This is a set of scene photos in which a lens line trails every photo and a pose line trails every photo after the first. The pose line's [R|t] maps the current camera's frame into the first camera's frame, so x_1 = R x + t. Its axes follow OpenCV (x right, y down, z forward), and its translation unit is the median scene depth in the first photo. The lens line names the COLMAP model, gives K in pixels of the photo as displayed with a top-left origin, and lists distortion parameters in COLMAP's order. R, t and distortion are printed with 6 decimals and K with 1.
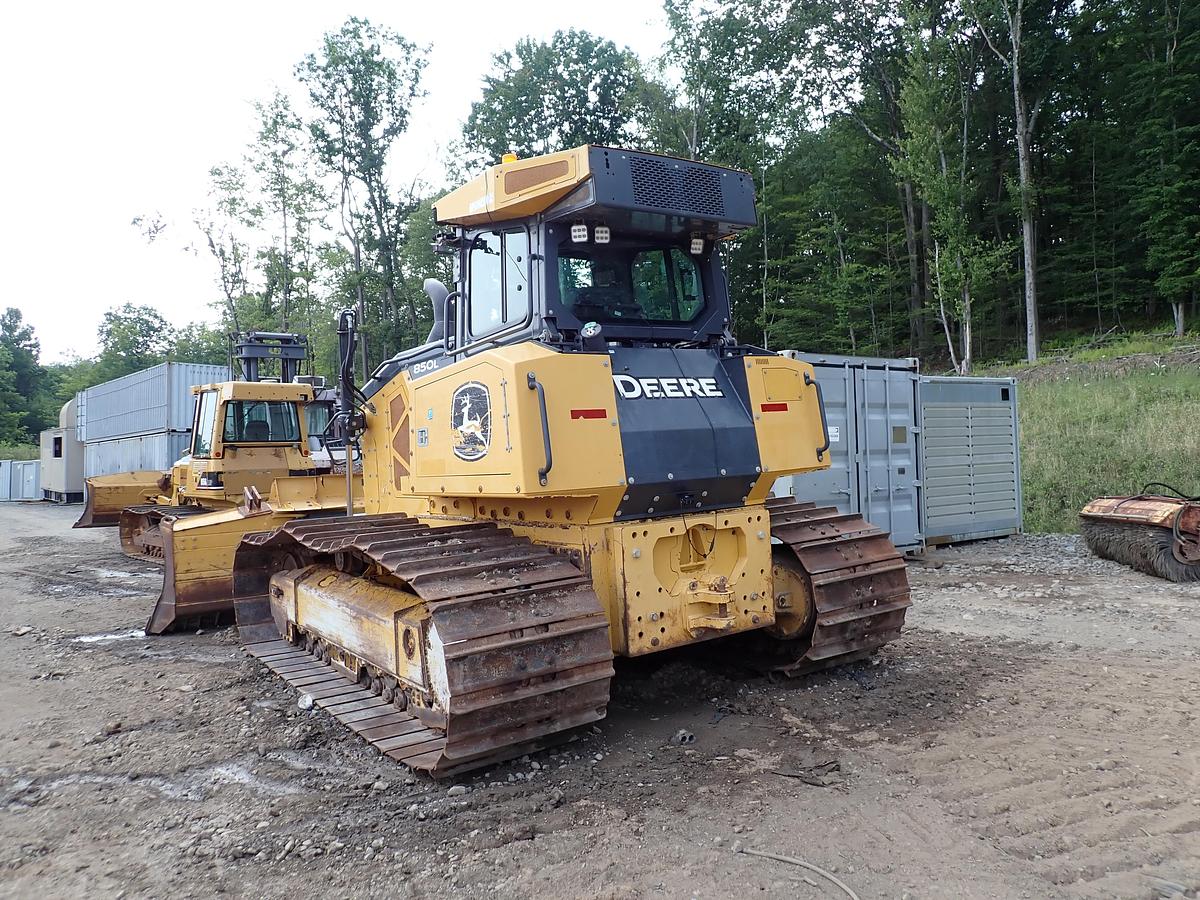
lens RADIAL K [[887.6, 0, 598.6], [0, 887.6, 444.7], [0, 0, 1]] dist [0.008894, -0.004284]
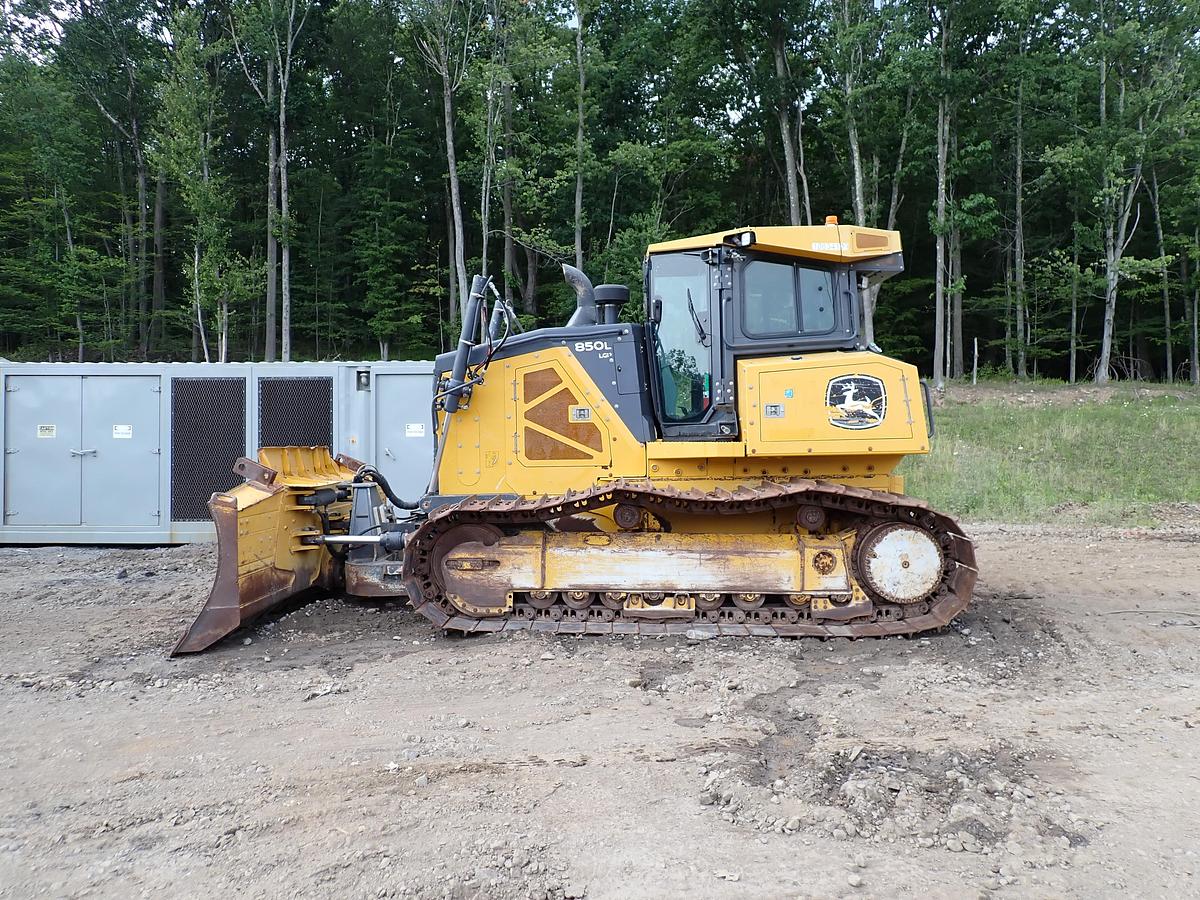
lens RADIAL K [[887.6, 0, 598.6], [0, 887.6, 444.7], [0, 0, 1]] dist [0.008894, -0.004284]
pose [[0.564973, 0.036419, 0.824305, -1.008003], [-0.023160, 0.999332, -0.028278, 0.060122], [-0.824784, -0.003115, 0.565439, 0.344490]]
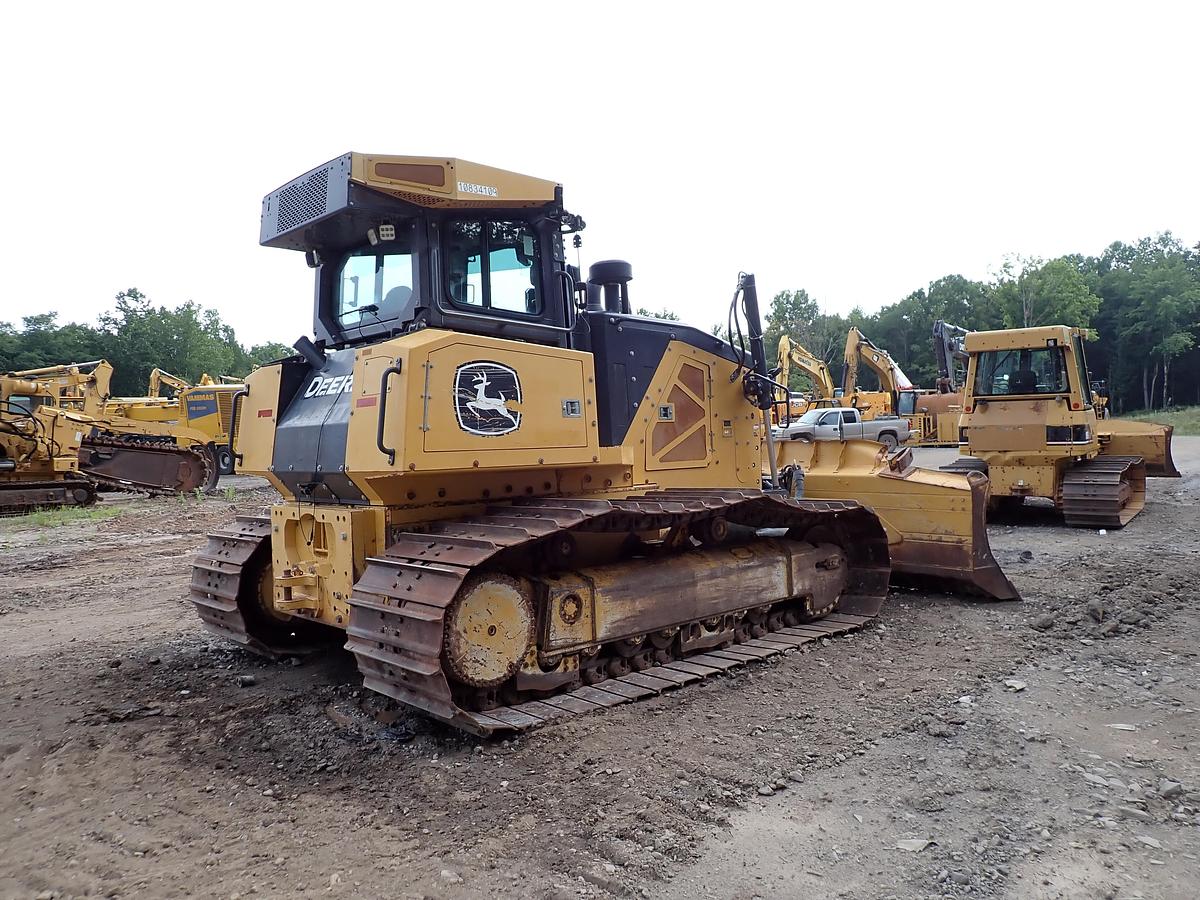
lens RADIAL K [[887.6, 0, 598.6], [0, 887.6, 444.7], [0, 0, 1]] dist [0.008894, -0.004284]
pose [[0.138186, 0.052341, -0.989022, 0.804736], [0.032060, 0.997843, 0.057287, -0.030182], [0.989887, -0.039624, 0.136210, 0.784764]]
